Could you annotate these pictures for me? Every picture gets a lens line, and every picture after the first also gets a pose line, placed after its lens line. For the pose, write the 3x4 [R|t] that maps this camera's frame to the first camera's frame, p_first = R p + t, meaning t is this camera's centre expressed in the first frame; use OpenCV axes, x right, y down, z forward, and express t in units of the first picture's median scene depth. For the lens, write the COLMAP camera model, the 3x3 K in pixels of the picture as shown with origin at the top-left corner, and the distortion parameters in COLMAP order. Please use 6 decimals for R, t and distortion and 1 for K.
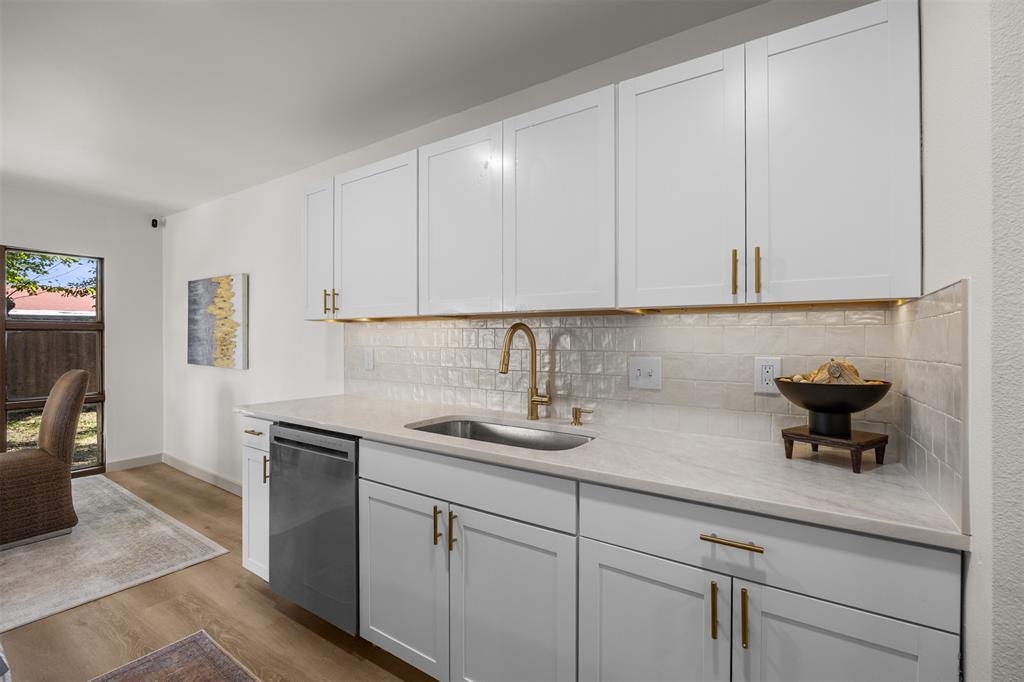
lens RADIAL K [[436.1, 0, 512.0], [0, 436.1, 341.0], [0, 0, 1]] dist [-0.000454, -0.000128]
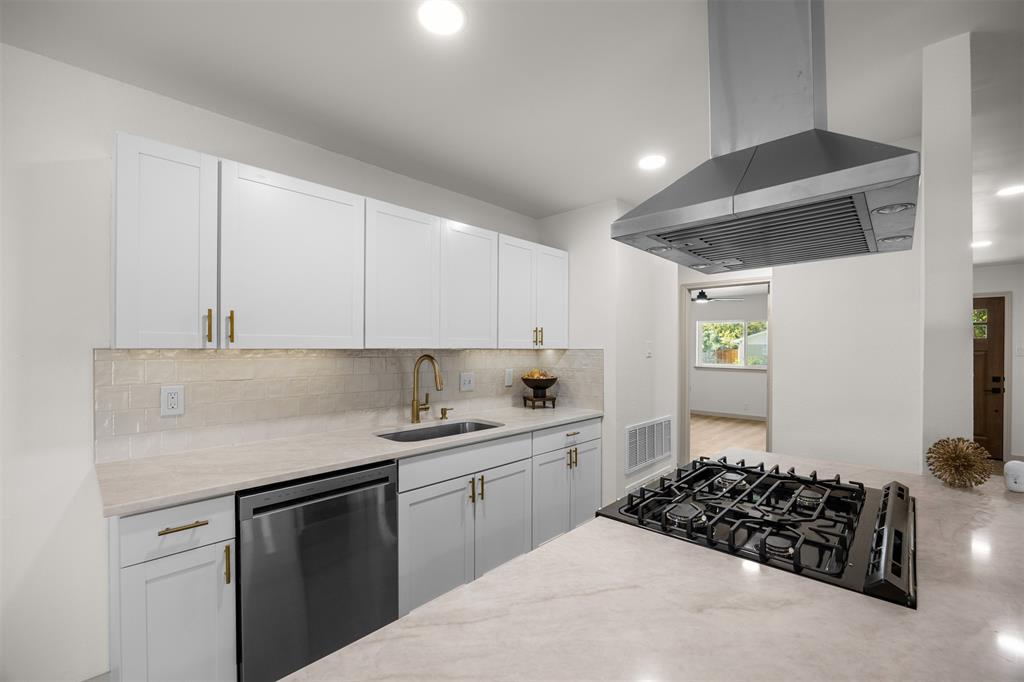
lens RADIAL K [[436.1, 0, 512.0], [0, 436.1, 341.0], [0, 0, 1]] dist [-0.000454, -0.000128]
pose [[0.187913, 0.003980, 0.982178, -1.792104], [-0.005962, 0.999978, -0.002911, -0.112015], [-0.982168, -0.005309, 0.187933, 0.615334]]
